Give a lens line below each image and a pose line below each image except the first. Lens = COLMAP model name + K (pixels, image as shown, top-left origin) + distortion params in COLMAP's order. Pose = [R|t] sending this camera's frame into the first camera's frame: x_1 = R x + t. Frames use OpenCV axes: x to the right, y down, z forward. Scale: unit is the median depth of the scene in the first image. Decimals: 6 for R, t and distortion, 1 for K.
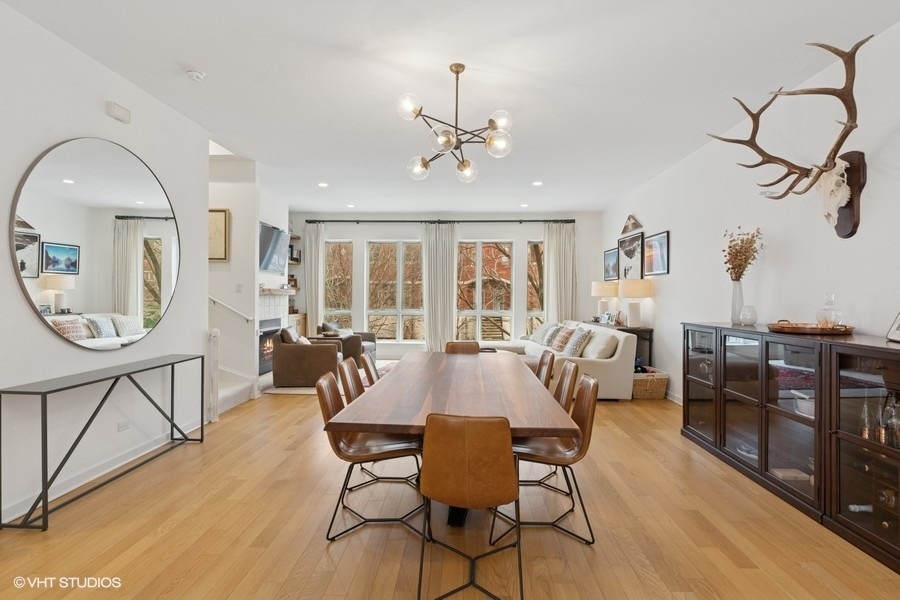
lens RADIAL K [[454.1, 0, 447.4], [0, 454.1, 297.4], [0, 0, 1]] dist [-0.001002, -0.000428]
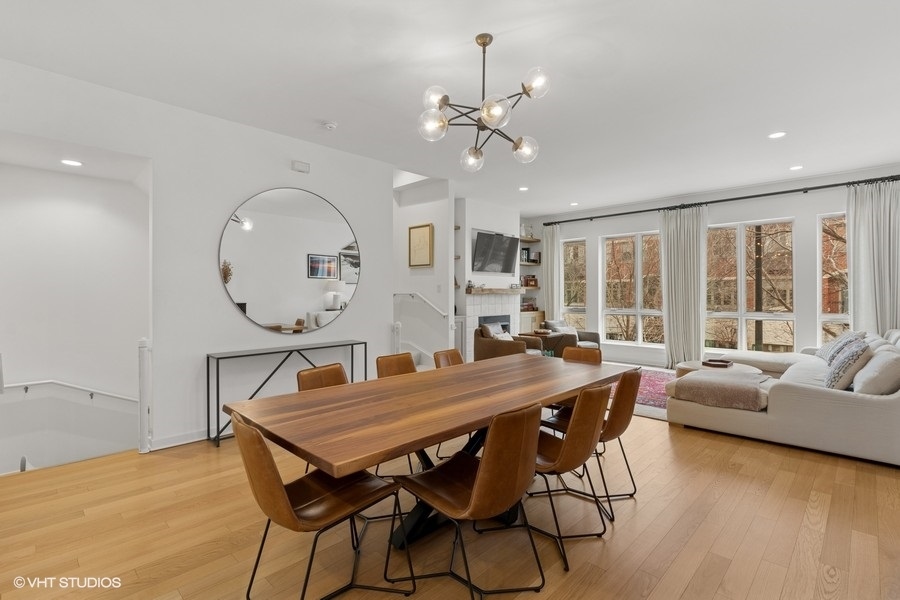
lens RADIAL K [[425.3, 0, 452.2], [0, 425.3, 297.0], [0, 0, 1]] dist [-0.004847, -0.000574]
pose [[0.742060, -0.002588, -0.670329, 0.232065], [0.002847, 0.999996, -0.000710, 0.002083], [0.670328, -0.001382, 0.742064, 0.144912]]
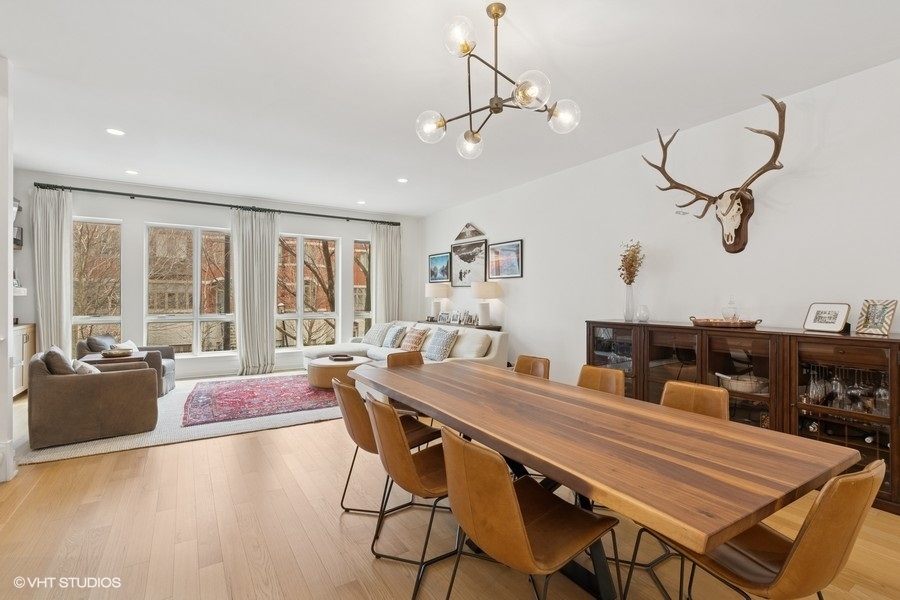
lens RADIAL K [[415.4, 0, 449.0], [0, 415.4, 298.4], [0, 0, 1]] dist [0.004772, -0.000893]
pose [[0.824001, -0.004235, 0.566572, -0.189107], [0.003112, 0.999991, 0.002948, -0.002686], [-0.566580, -0.000666, 0.824007, 0.187582]]
